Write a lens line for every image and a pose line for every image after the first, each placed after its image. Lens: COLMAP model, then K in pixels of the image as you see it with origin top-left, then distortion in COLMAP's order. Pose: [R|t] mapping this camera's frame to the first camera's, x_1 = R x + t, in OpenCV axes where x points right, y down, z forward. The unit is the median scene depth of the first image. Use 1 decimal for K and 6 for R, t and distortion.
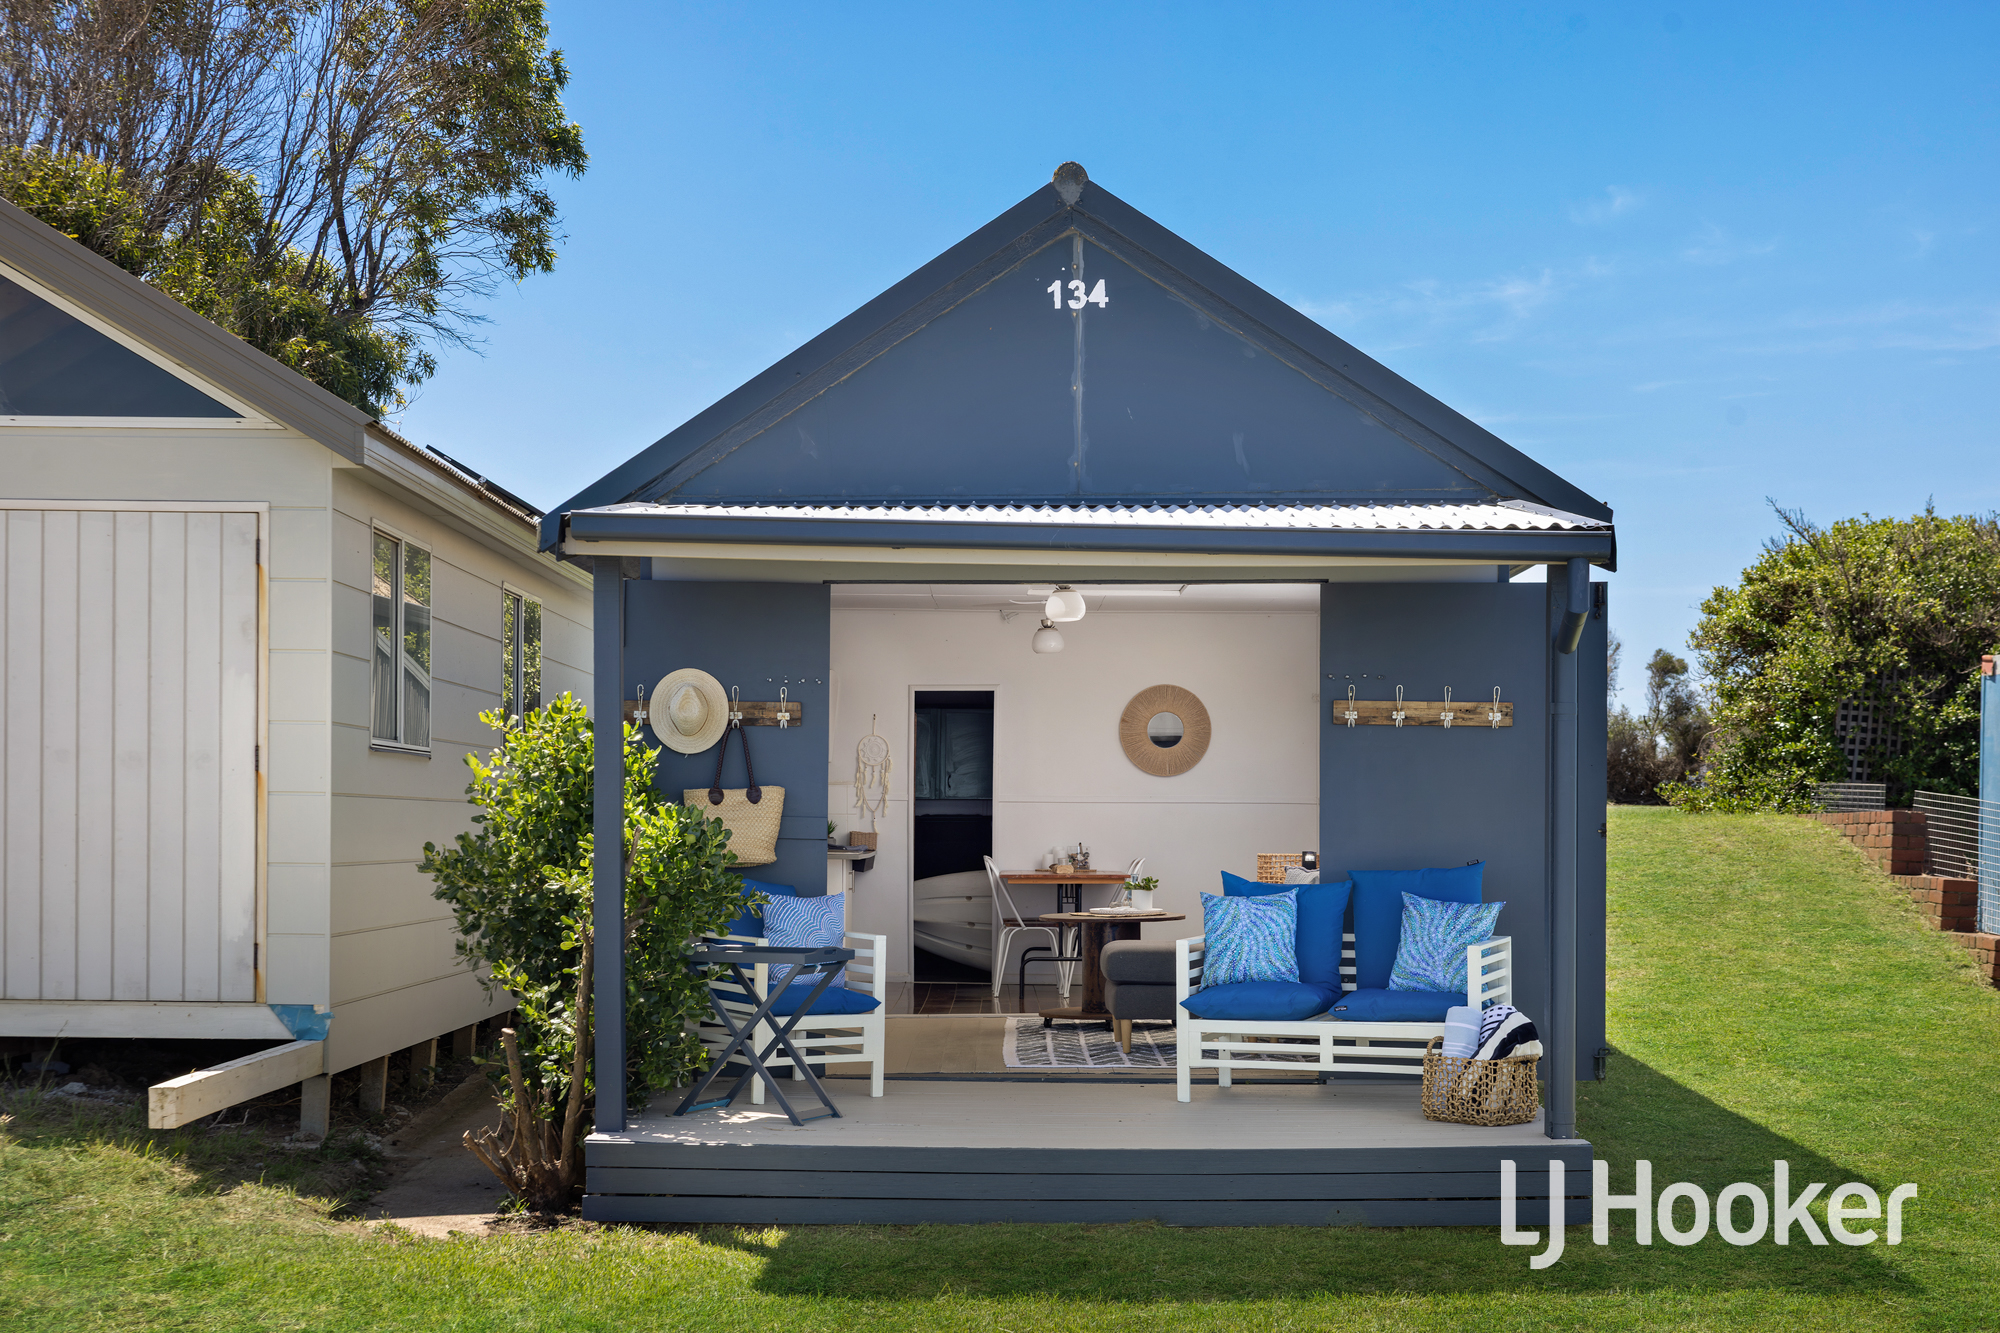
lens RADIAL K [[3112.5, 0, 1000.0], [0, 3112.5, 666.5], [0, 0, 1]] dist [0.002994, -0.029897]
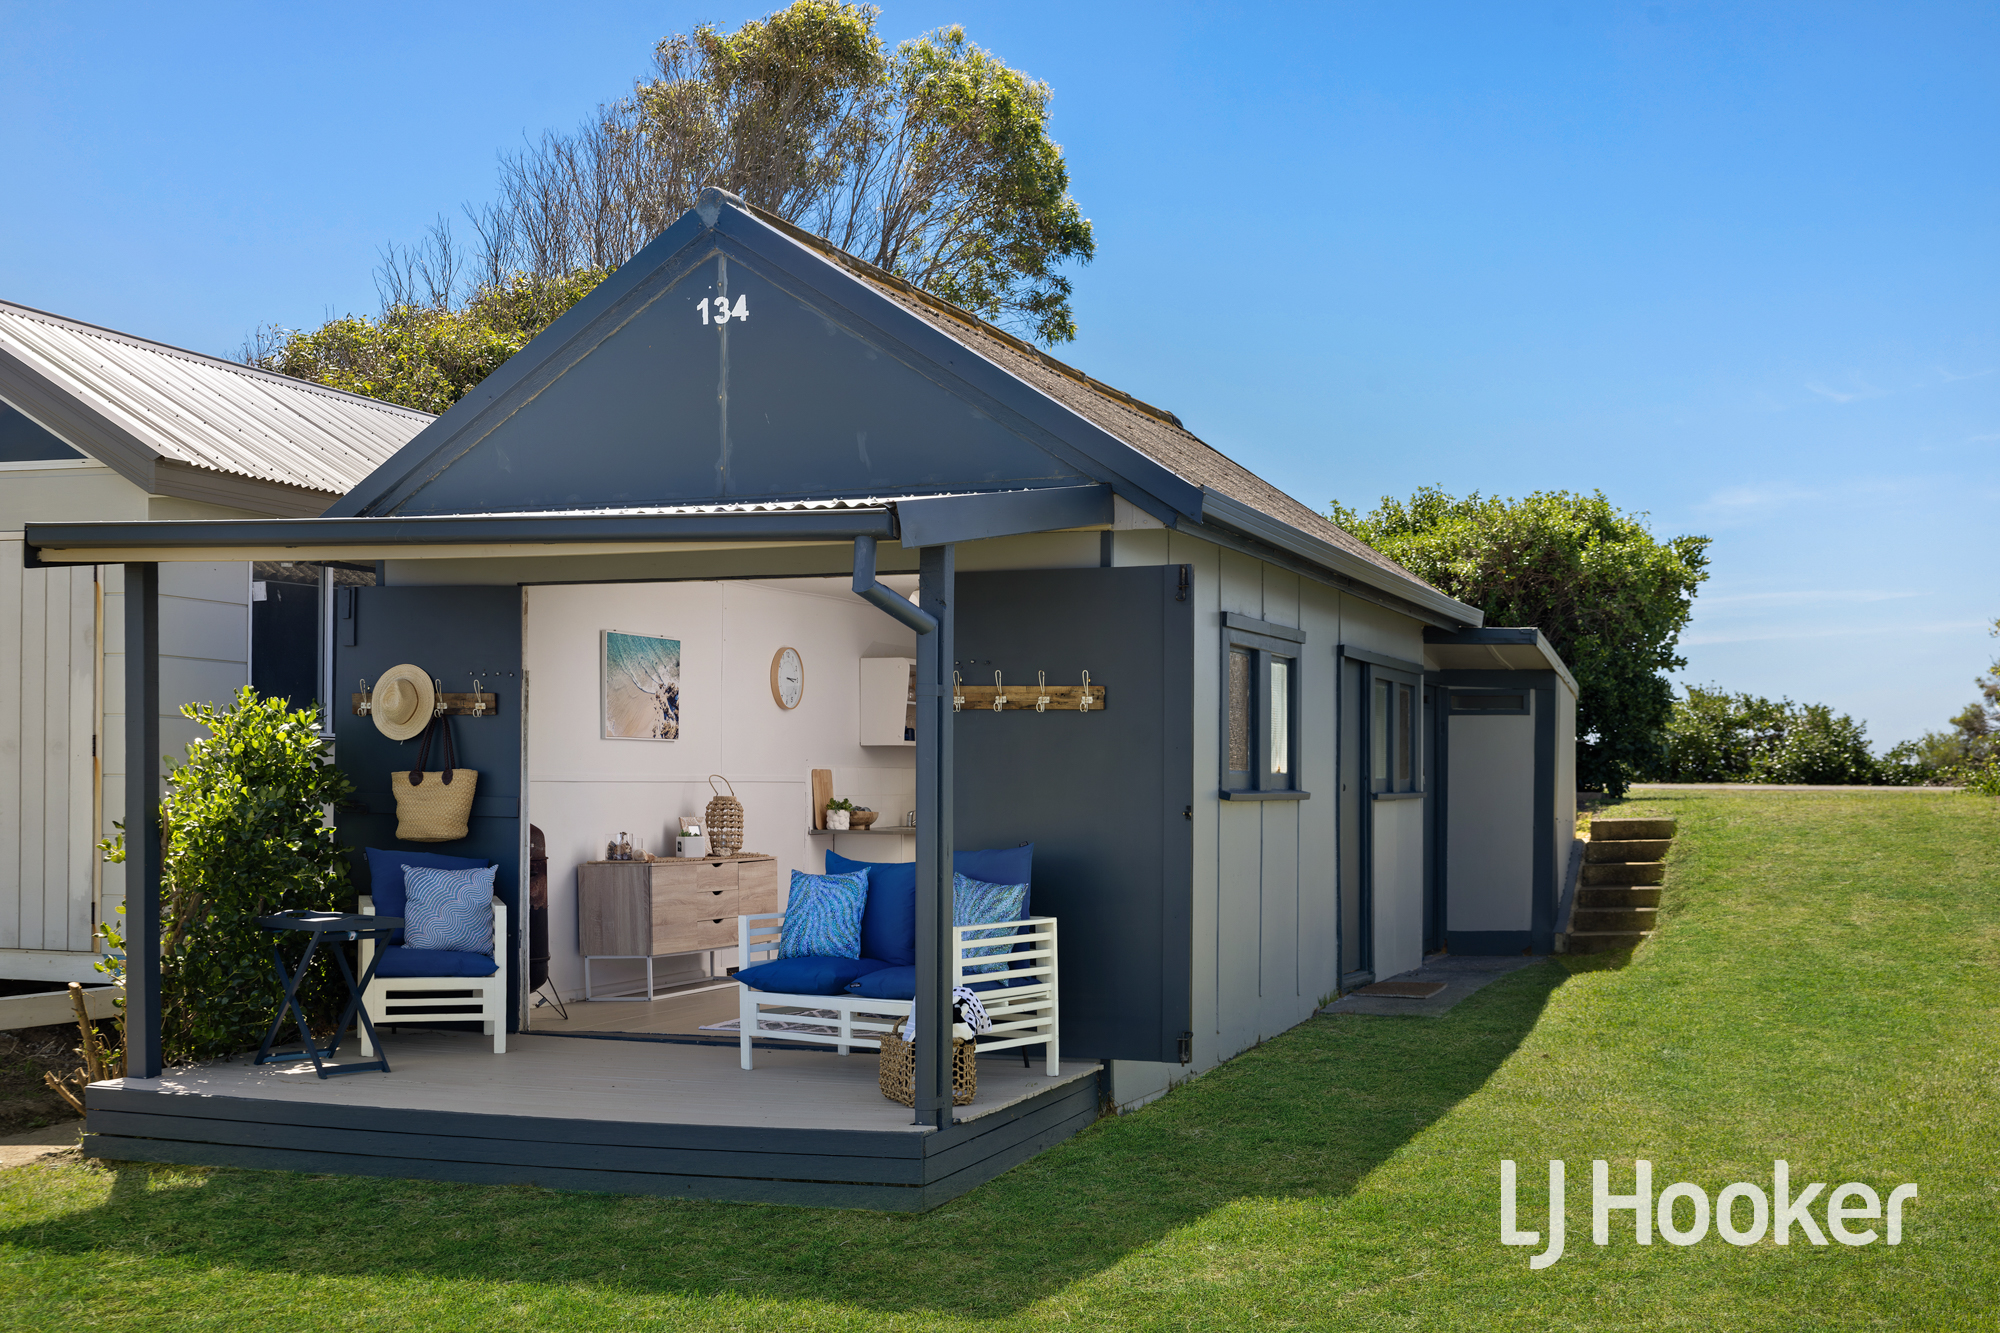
lens RADIAL K [[2503.8, 0, 1000.0], [0, 2503.8, 666.5], [0, 0, 1]] dist [-0.028650, 0.016844]
pose [[0.946059, -0.014253, -0.323682, 0.392637], [0.013434, 0.999898, -0.004763, 0.008603], [0.323717, 0.000158, 0.946154, 0.215869]]
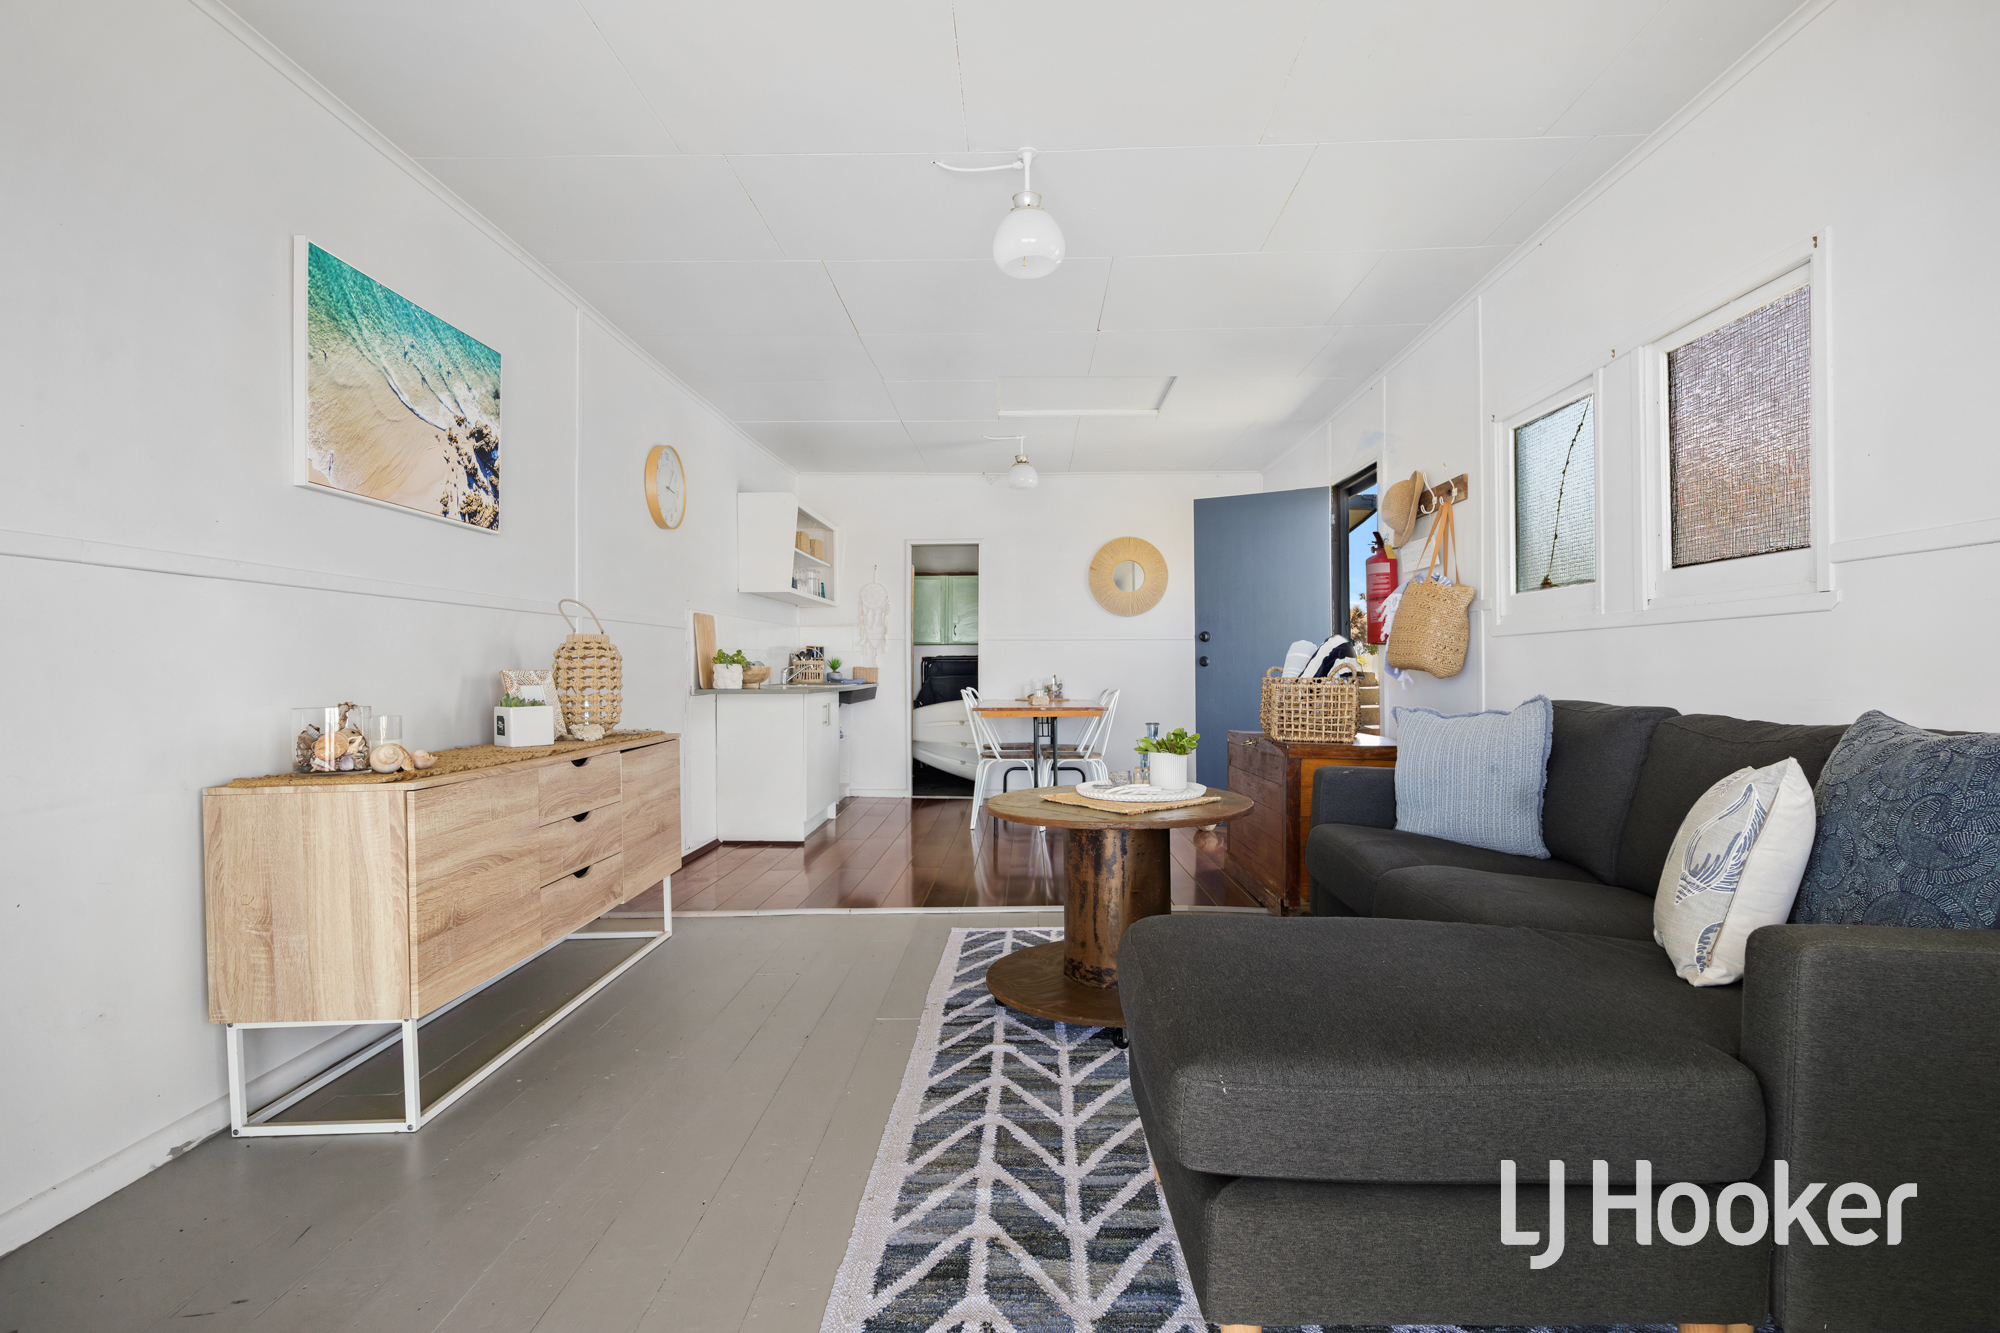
lens RADIAL K [[1020.4, 0, 1000.0], [0, 1020.4, 666.5], [0, 0, 1]] dist [-0.005837, -0.000583]
pose [[0.999693, -0.003242, -0.024562, 0.023269], [0.004354, 0.998963, 0.045325, 0.056885], [0.024389, -0.045418, 0.998670, 0.979312]]
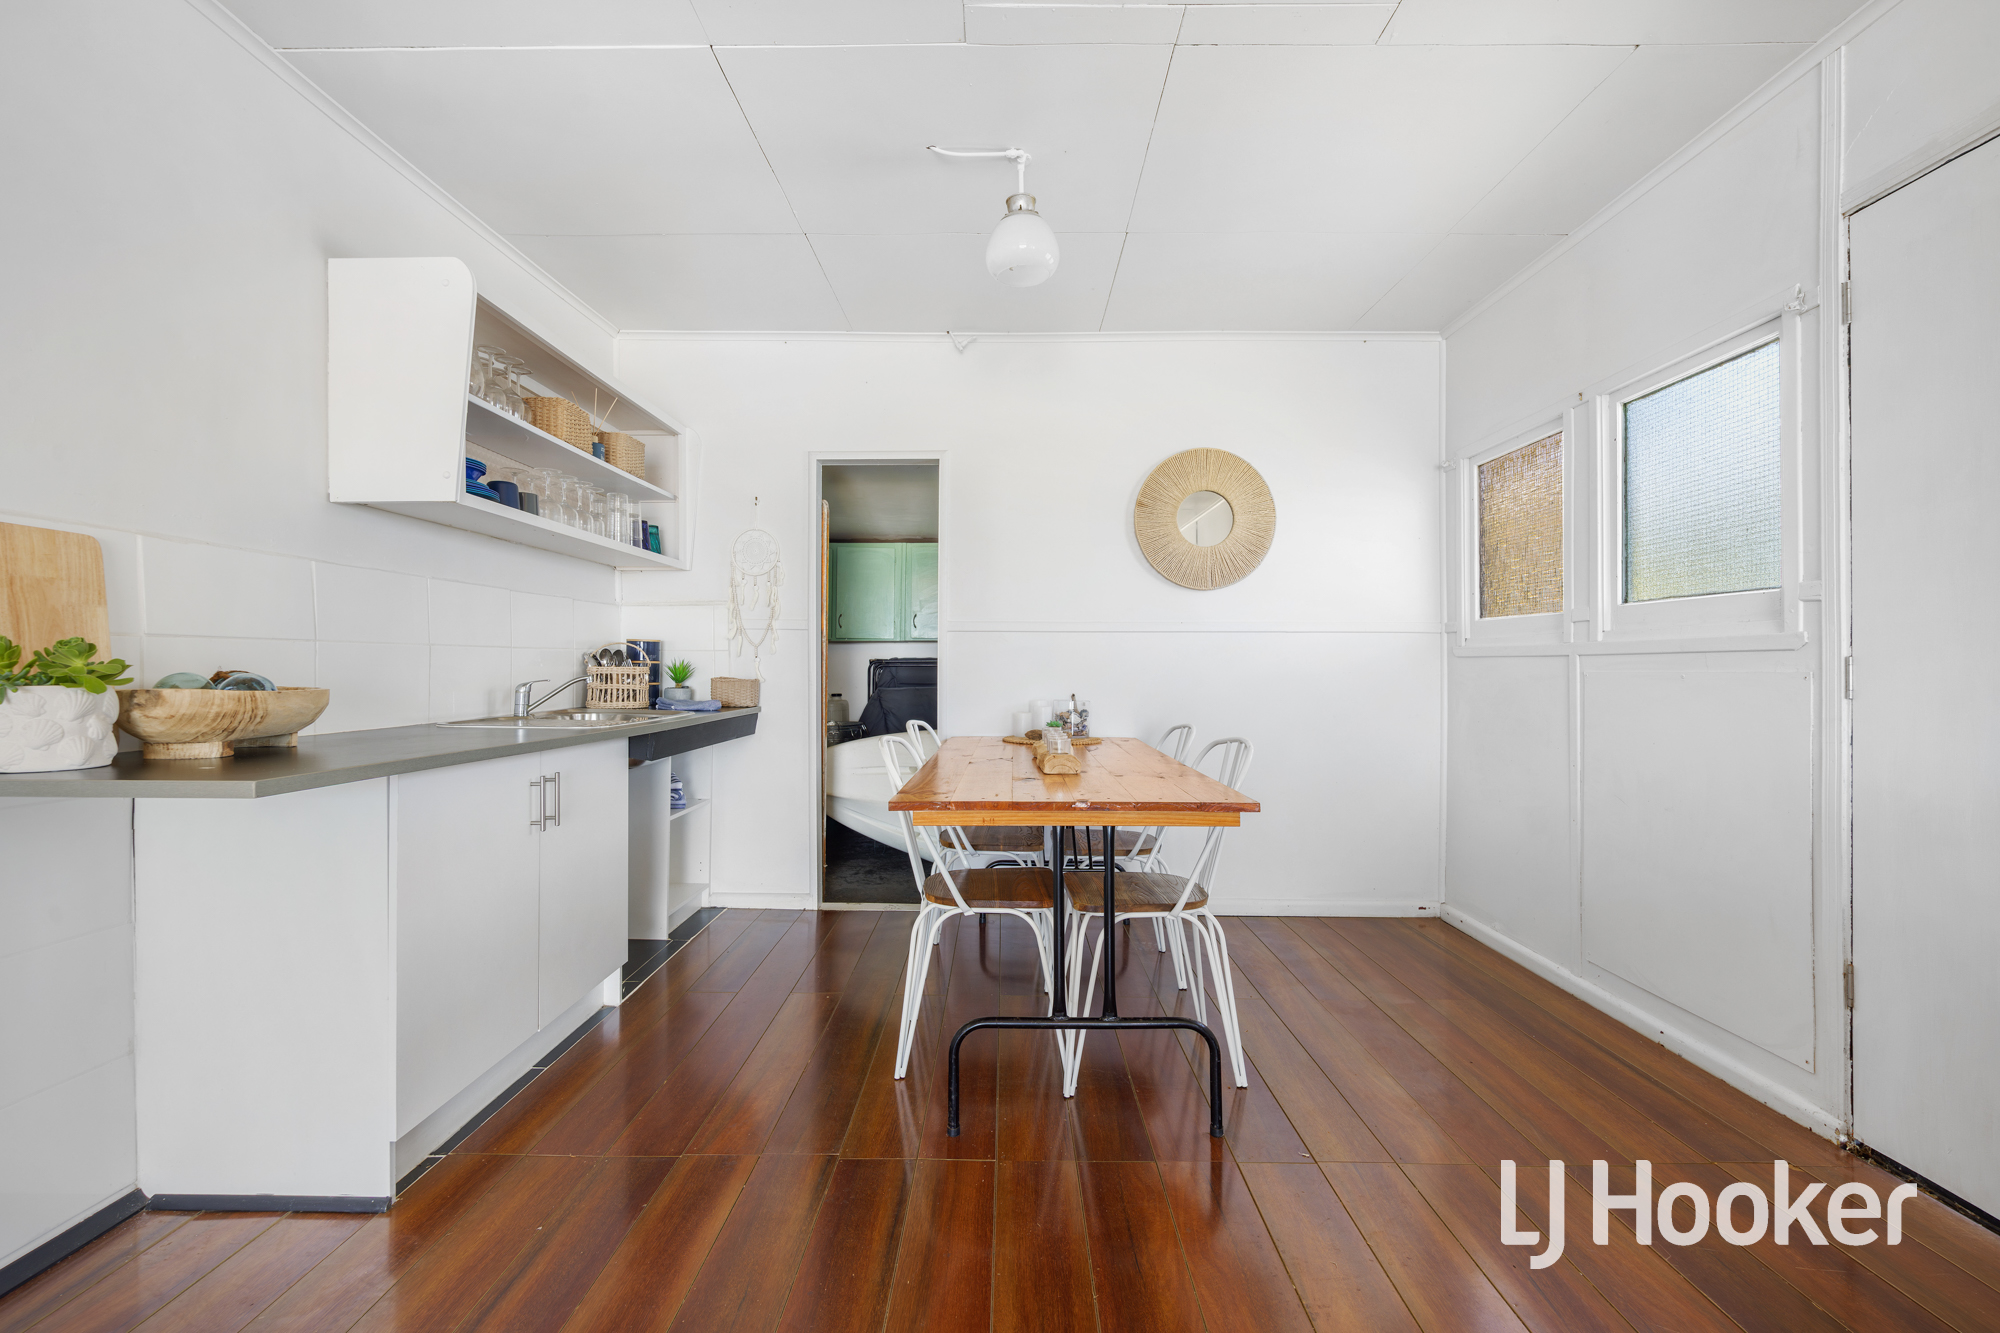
lens RADIAL K [[861.7, 0, 1000.0], [0, 861.7, 666.5], [0, 0, 1]] dist [-0.000886, -0.000101]
pose [[0.999800, 0.000388, -0.020014, 0.022138], [0.000528, 0.998954, 0.045734, 0.066895], [0.020010, -0.045736, 0.998753, 1.287669]]
